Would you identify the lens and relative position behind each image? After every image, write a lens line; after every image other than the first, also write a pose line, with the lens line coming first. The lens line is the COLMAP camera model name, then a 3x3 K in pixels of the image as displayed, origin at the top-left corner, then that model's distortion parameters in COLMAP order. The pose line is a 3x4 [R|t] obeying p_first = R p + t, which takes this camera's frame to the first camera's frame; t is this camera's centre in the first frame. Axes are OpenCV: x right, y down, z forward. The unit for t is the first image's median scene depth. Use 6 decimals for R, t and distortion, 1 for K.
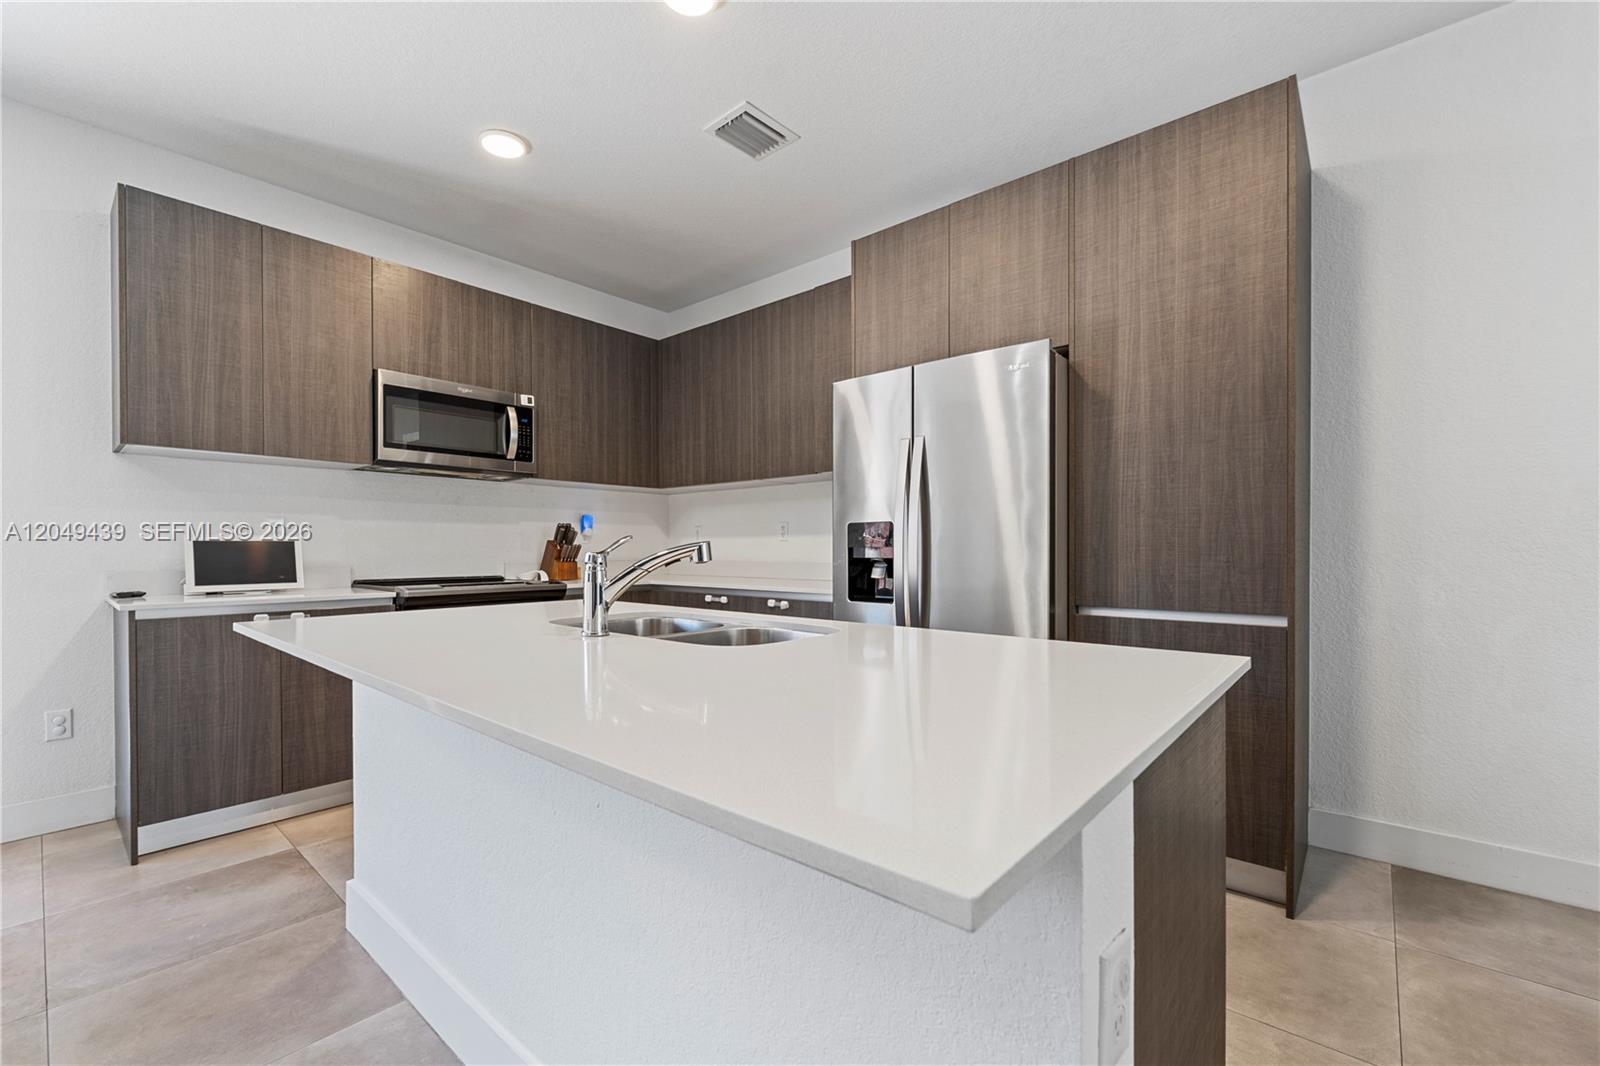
lens RADIAL K [[650.2, 0, 797.1], [0, 650.2, 553.1], [0, 0, 1]] dist [-0.000559, -0.000950]
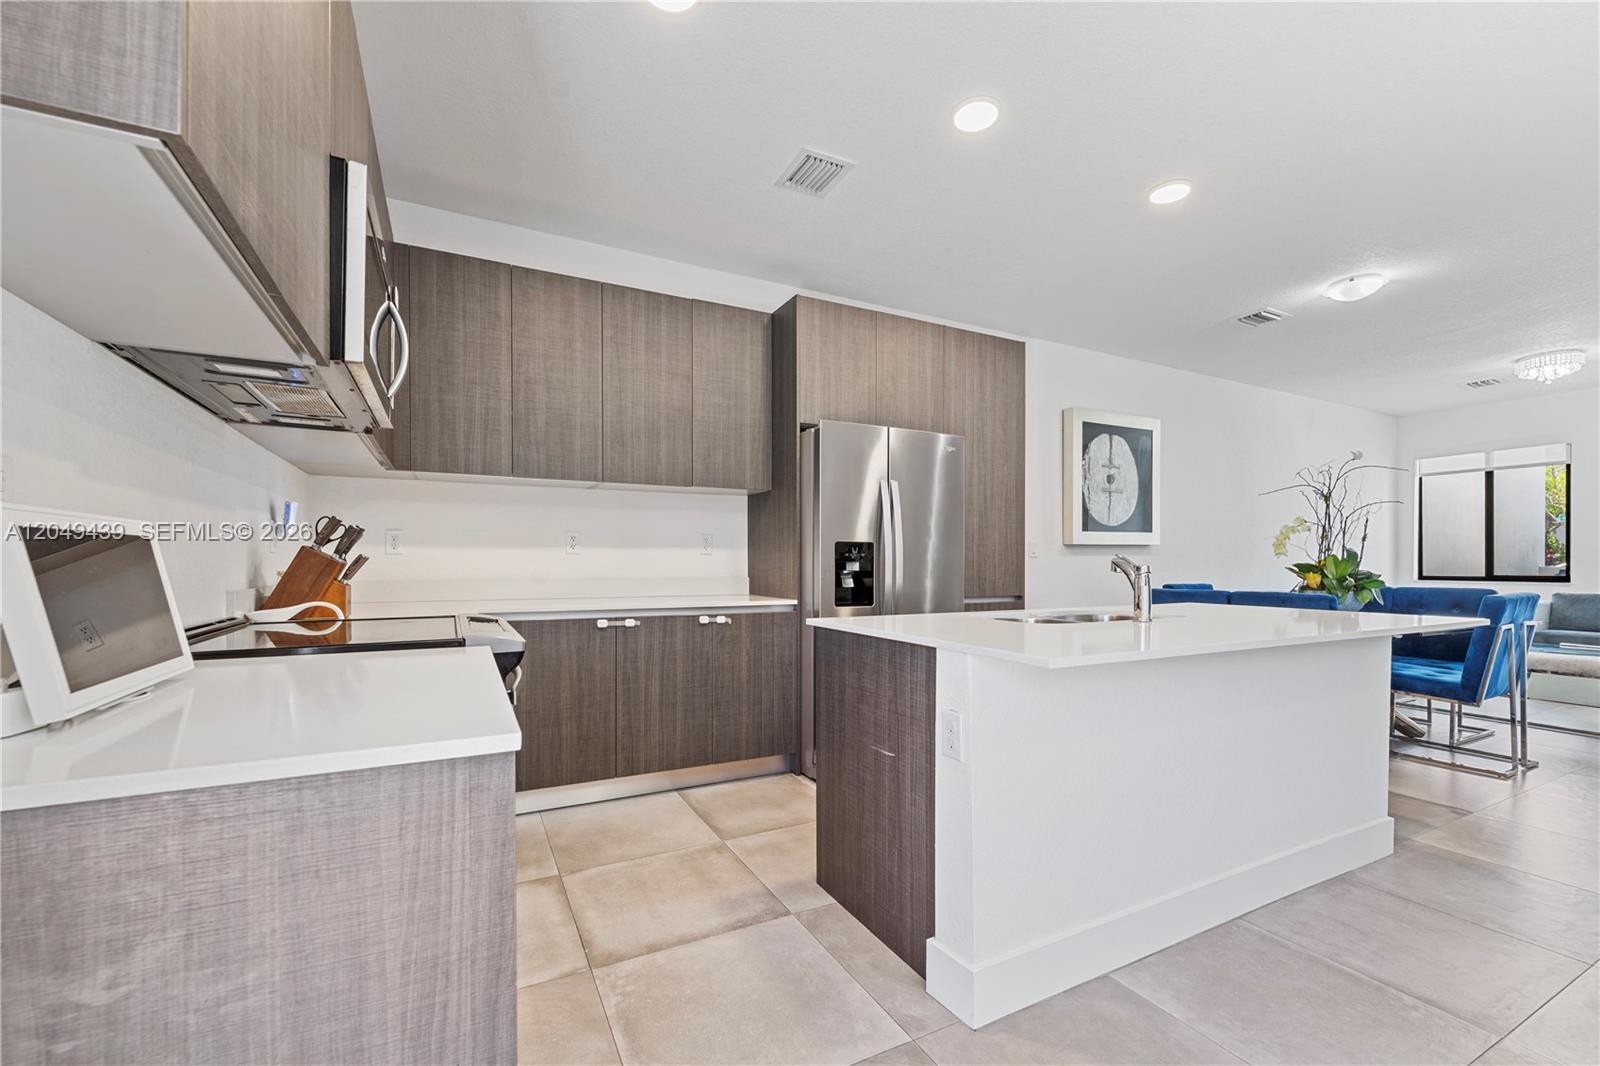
lens RADIAL K [[650.2, 0, 790.9], [0, 650.2, 565.9], [0, 0, 1]] dist [-0.000559, -0.000950]
pose [[0.390065, -0.001054, 0.920787, -1.023122], [0.003510, 0.999994, -0.000342, -0.000927], [-0.920781, 0.003365, 0.390067, 0.593918]]
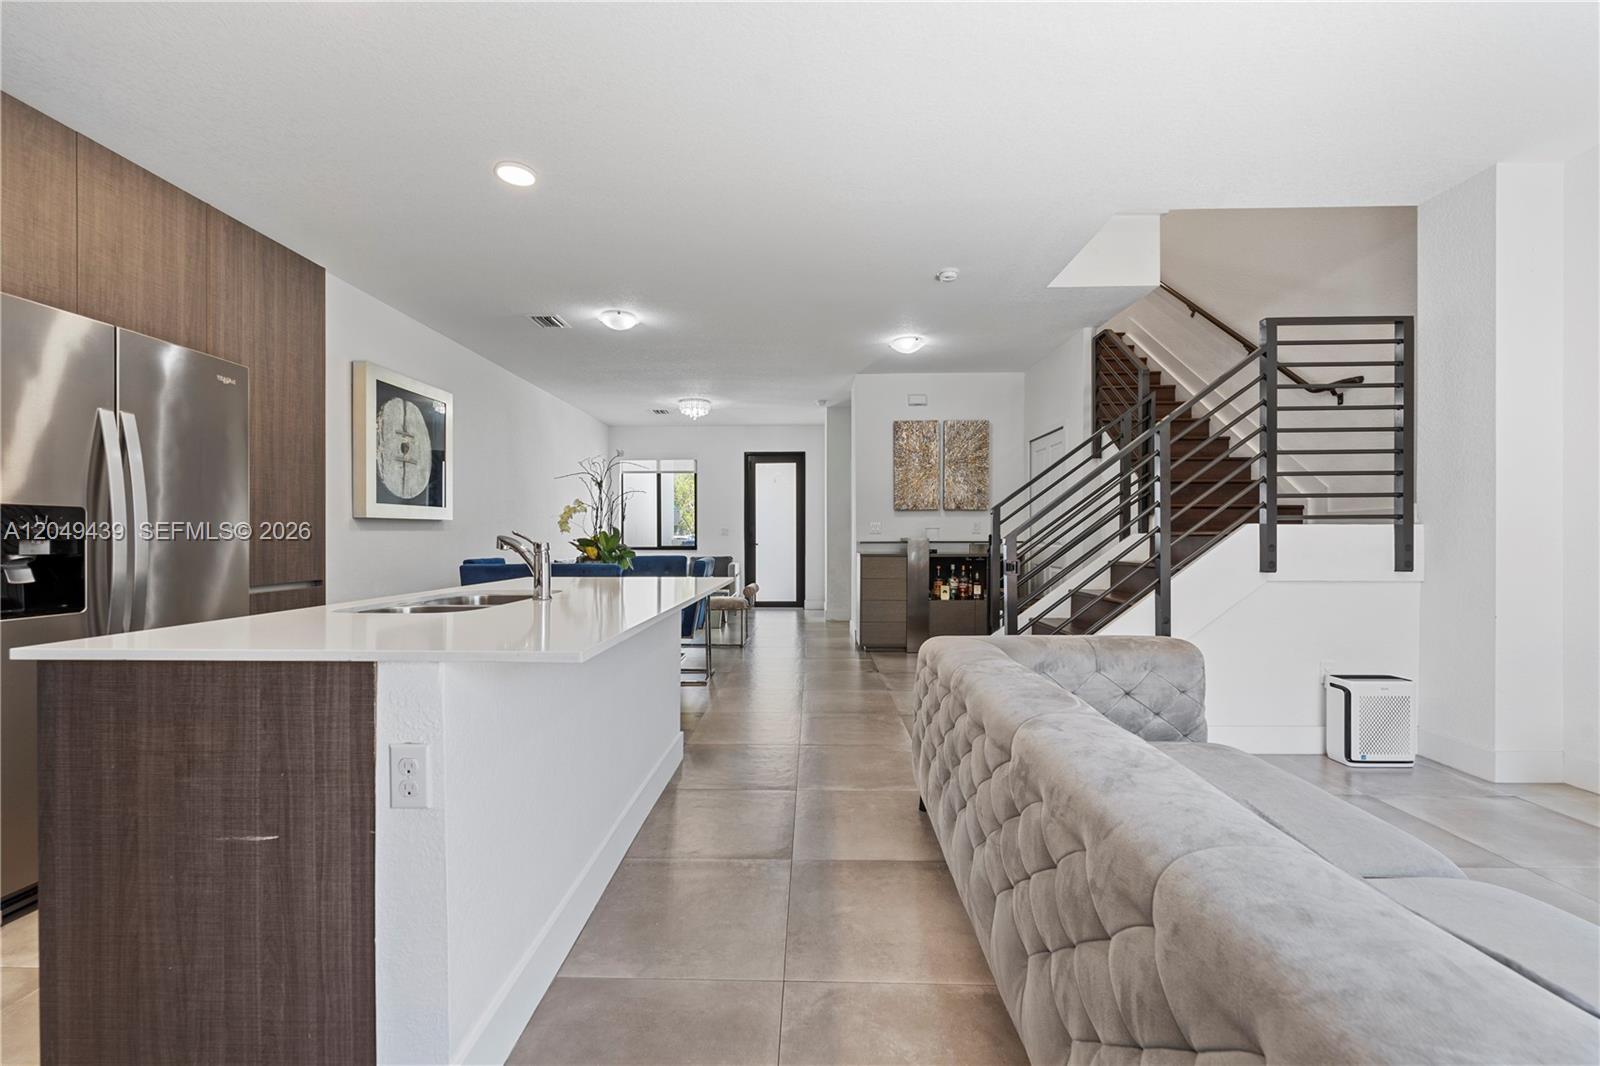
lens RADIAL K [[650.2, 0, 792.3], [0, 650.2, 535.6], [0, 0, 1]] dist [-0.000559, -0.000950]
pose [[-0.622374, 0.005581, 0.782700, -0.929772], [0.008041, 0.999967, -0.000737, -0.005856], [-0.782678, 0.005835, -0.622399, 0.750206]]
